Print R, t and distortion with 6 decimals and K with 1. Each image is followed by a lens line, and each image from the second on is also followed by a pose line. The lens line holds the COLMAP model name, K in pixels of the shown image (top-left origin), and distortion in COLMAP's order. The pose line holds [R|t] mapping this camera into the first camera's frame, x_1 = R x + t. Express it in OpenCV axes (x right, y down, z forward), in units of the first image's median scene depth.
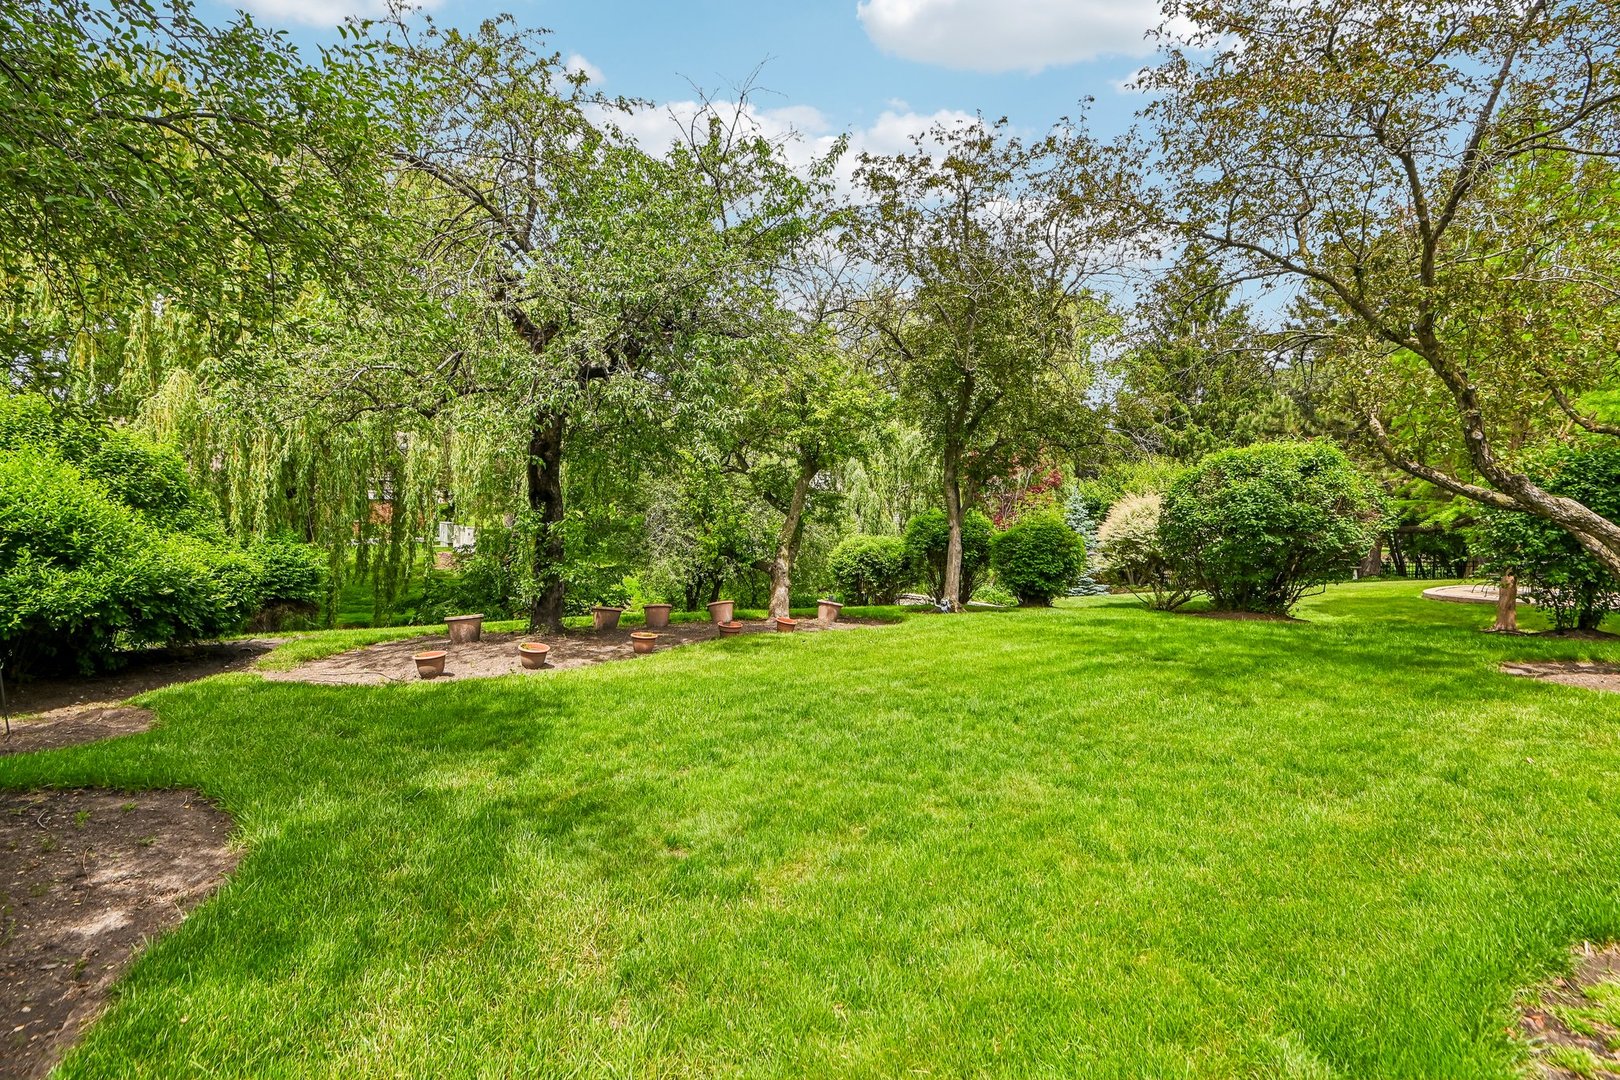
lens RADIAL K [[736.7, 0, 810.8], [0, 736.7, 533.4], [0, 0, 1]] dist [-0.012590, -0.002306]
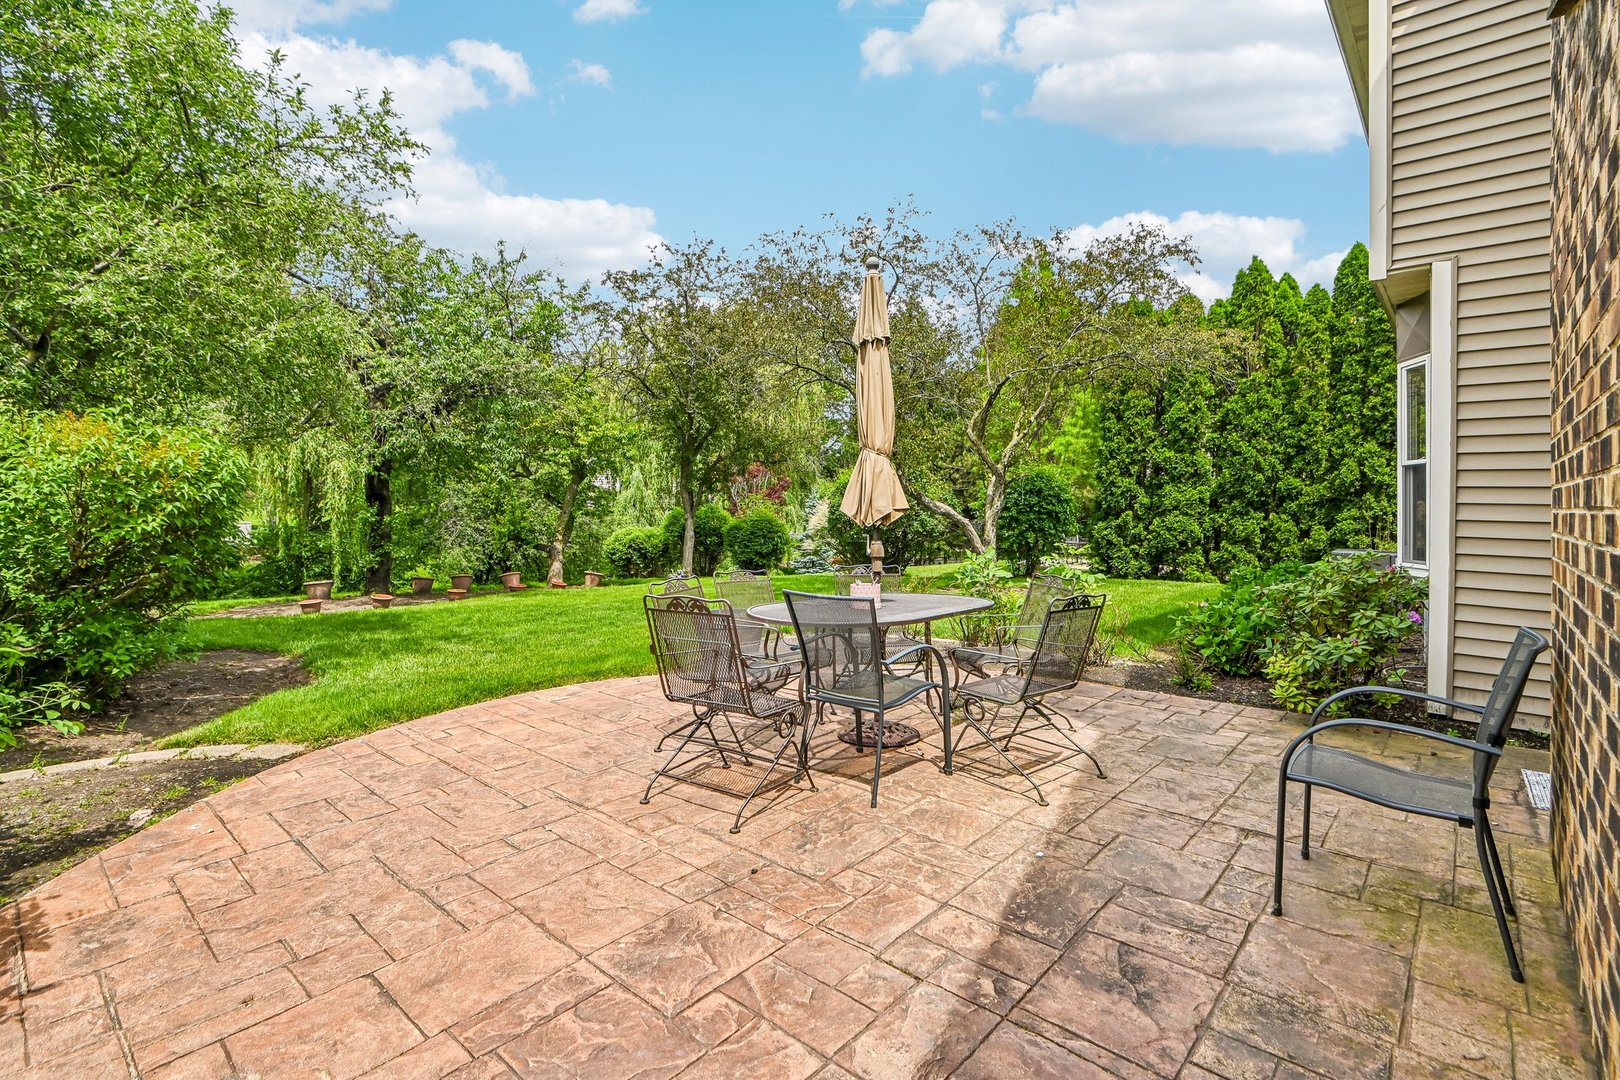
lens RADIAL K [[736.7, 0, 810.2], [0, 736.7, 539.6], [0, 0, 1]] dist [-0.012590, -0.002306]
pose [[0.964109, -0.009148, 0.265348, 0.047007], [0.004909, 0.999850, 0.016633, 0.008332], [-0.265461, -0.014733, 0.964009, -0.410977]]
